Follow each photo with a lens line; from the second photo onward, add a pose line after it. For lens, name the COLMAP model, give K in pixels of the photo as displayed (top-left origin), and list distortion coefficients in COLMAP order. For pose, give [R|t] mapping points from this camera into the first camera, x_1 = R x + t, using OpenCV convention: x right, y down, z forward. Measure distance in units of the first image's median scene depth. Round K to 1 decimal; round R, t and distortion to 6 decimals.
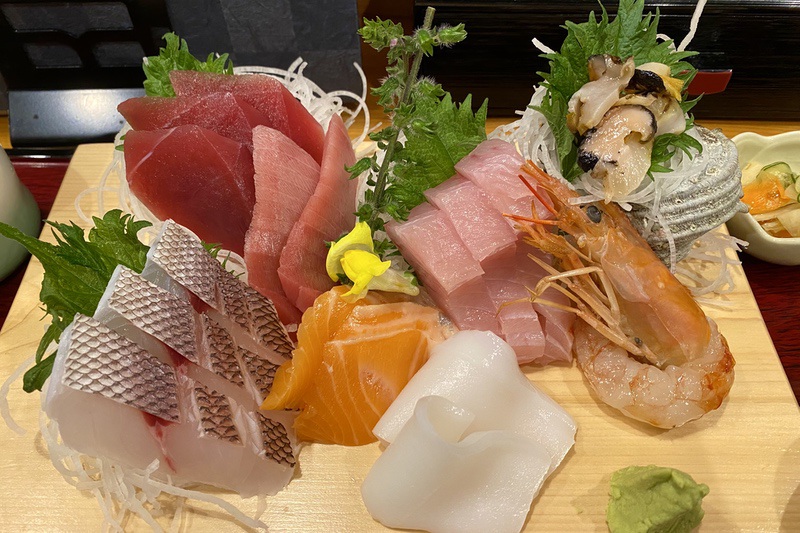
lens RADIAL K [[623.0, 0, 404.2], [0, 623.0, 264.3], [0, 0, 1]] dist [-0.023593, -0.003051]
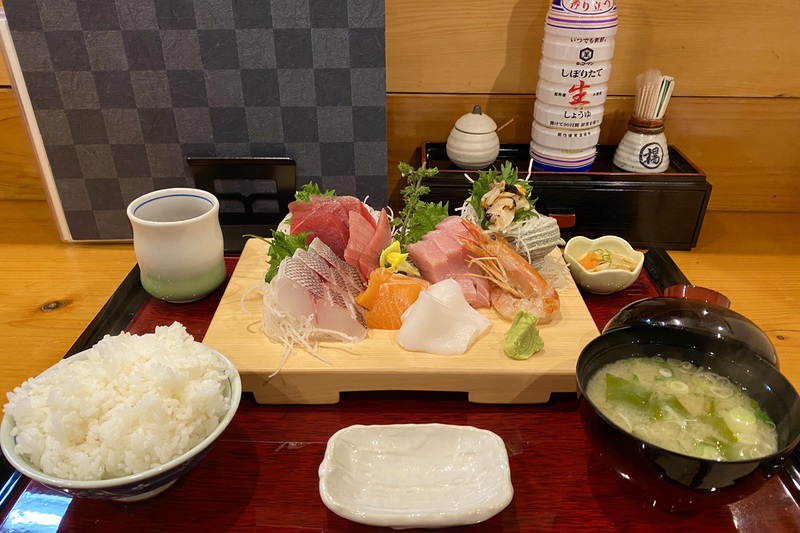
lens RADIAL K [[623.0, 0, 397.6], [0, 623.0, 267.2], [0, 0, 1]] dist [-0.023593, -0.003051]
pose [[0.999964, 0.008527, -0.000114, -0.061473], [-0.007844, 0.914566, -0.404362, 0.988496], [-0.003344, 0.404348, 0.914599, -1.139811]]
